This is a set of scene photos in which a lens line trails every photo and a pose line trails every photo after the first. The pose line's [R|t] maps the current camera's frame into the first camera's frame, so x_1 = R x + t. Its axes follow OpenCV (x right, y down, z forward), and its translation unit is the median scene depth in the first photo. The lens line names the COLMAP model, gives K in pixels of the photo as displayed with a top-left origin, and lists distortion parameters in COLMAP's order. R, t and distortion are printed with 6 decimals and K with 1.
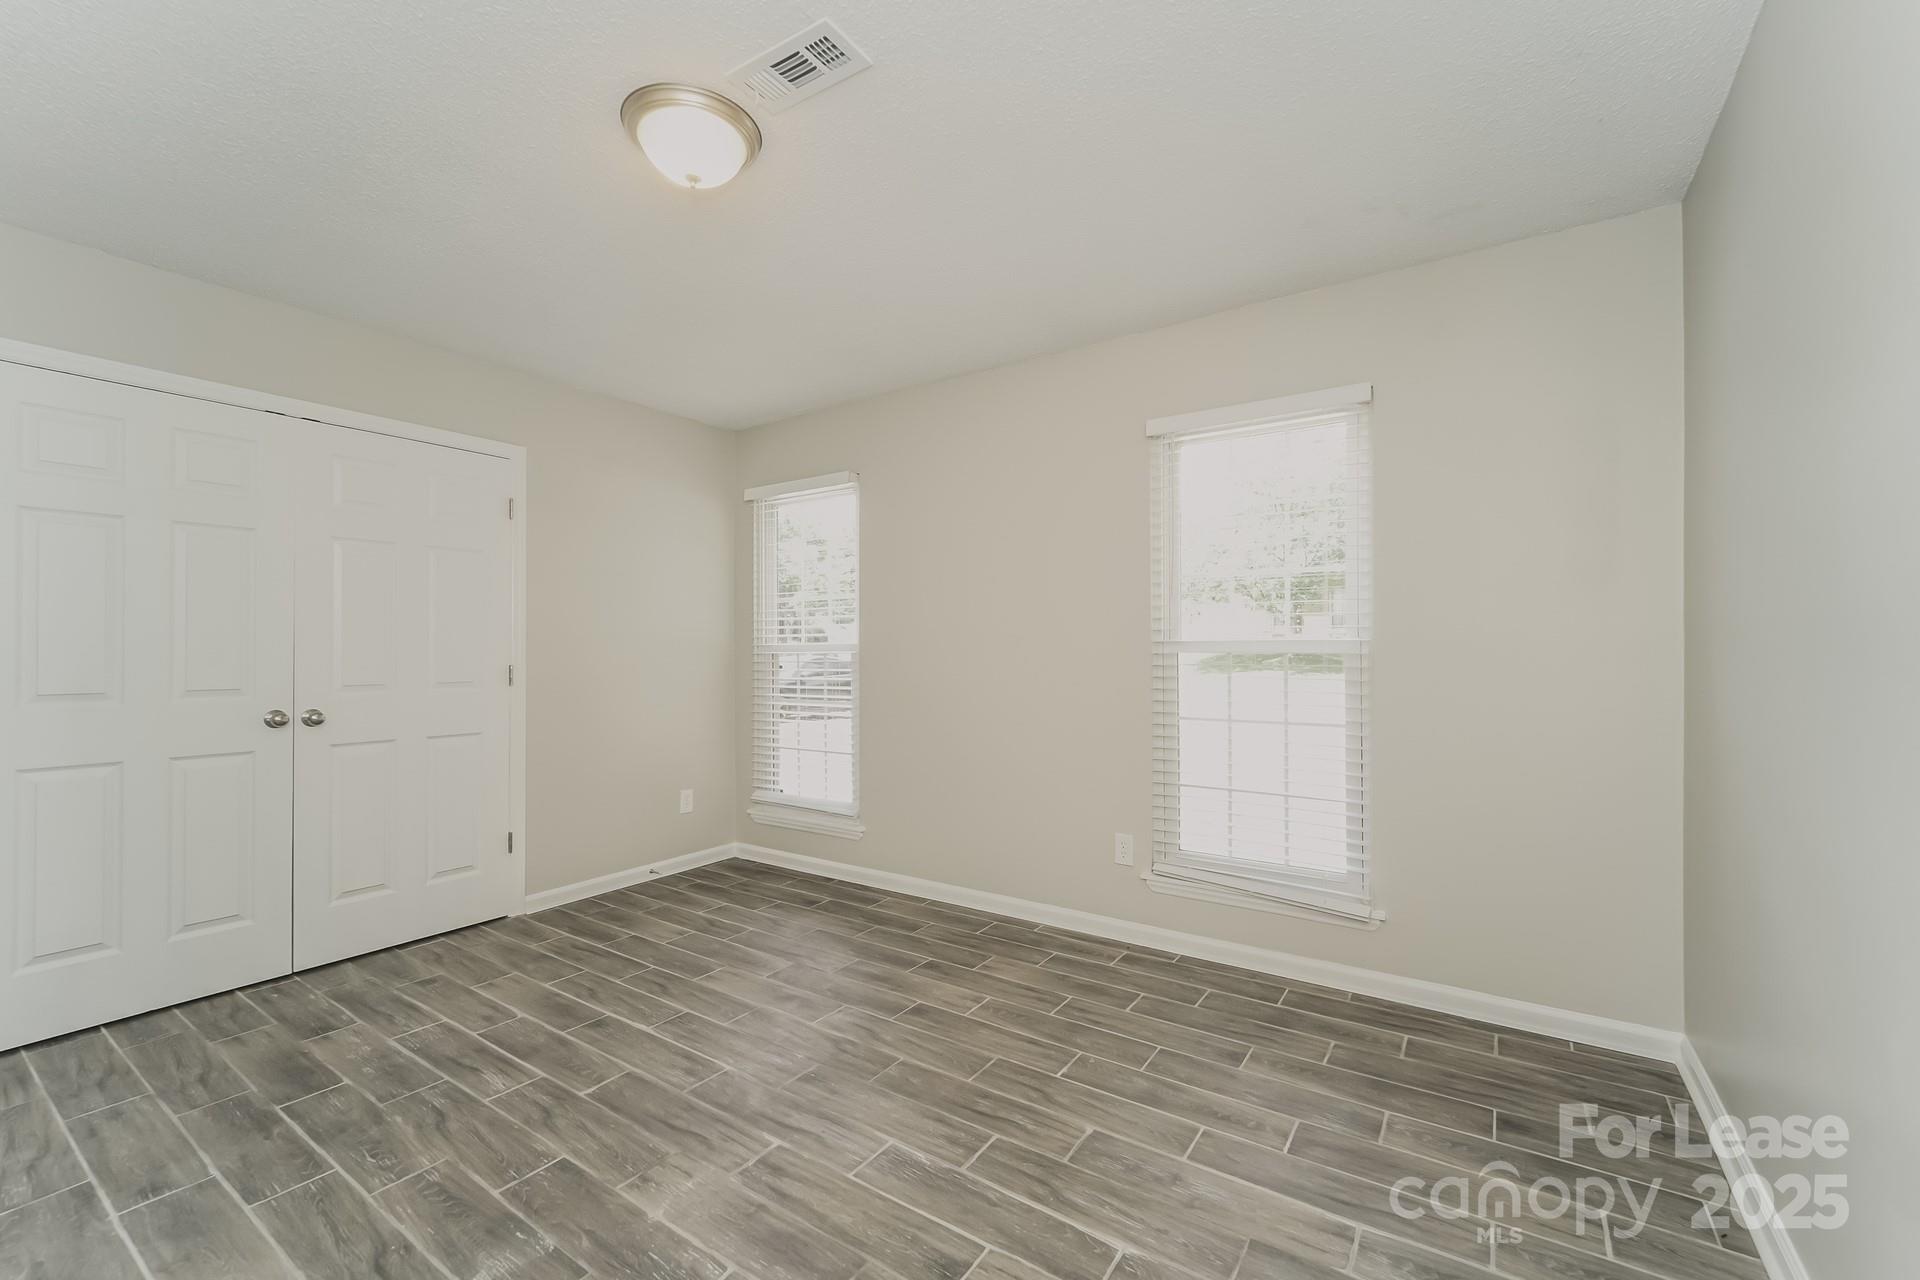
lens RADIAL K [[780.6, 0, 958.9], [0, 780.6, 664.2], [0, 0, 1]] dist [-0.001982, 0.000123]
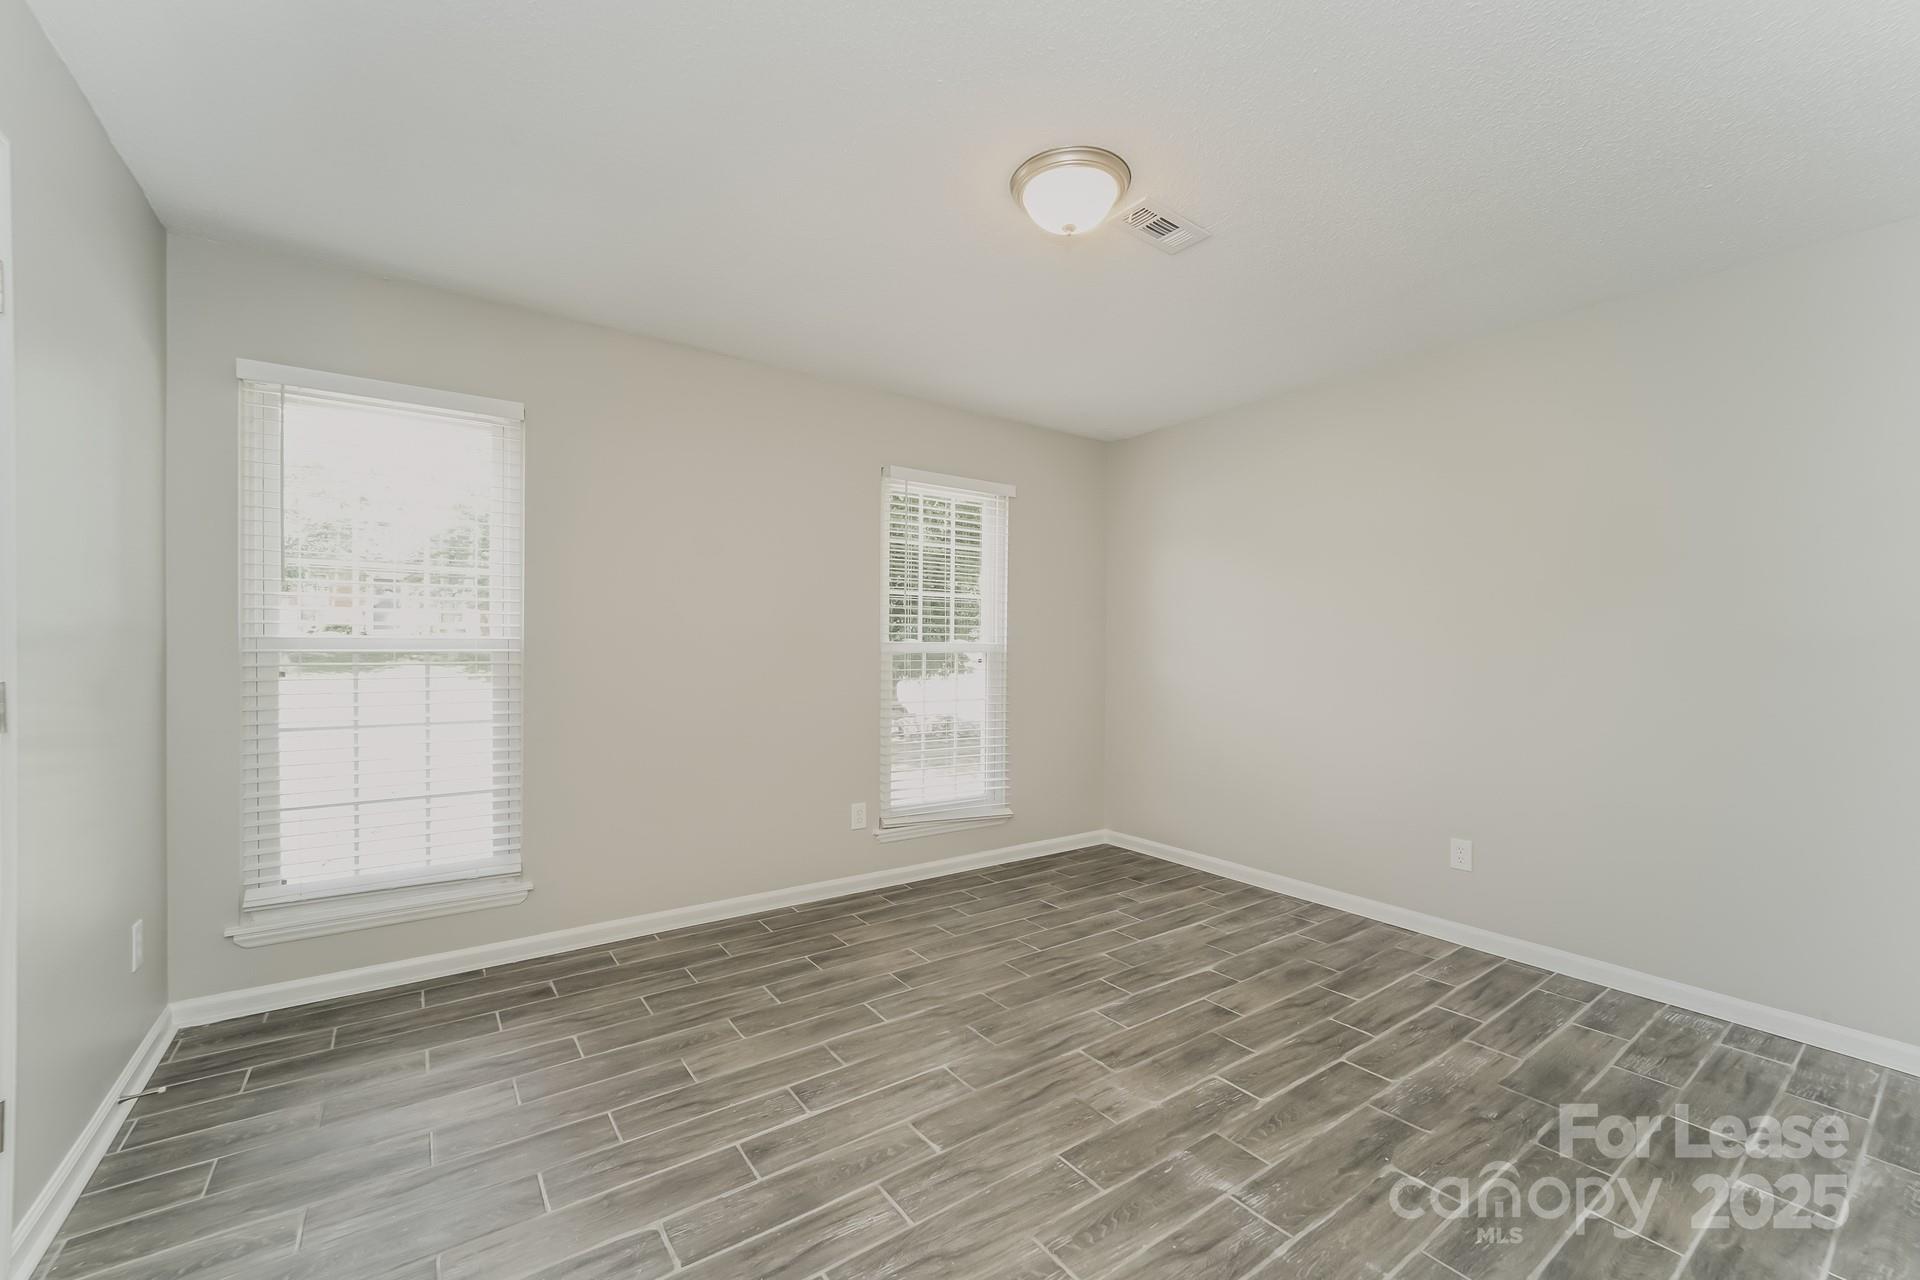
lens RADIAL K [[780.6, 0, 958.9], [0, 780.6, 664.2], [0, 0, 1]] dist [-0.001982, 0.000123]
pose [[0.349439, -0.016654, 0.936811, -1.005007], [0.011711, 0.999842, 0.013406, -0.008824], [-0.936886, 0.006286, 0.349579, 0.520148]]
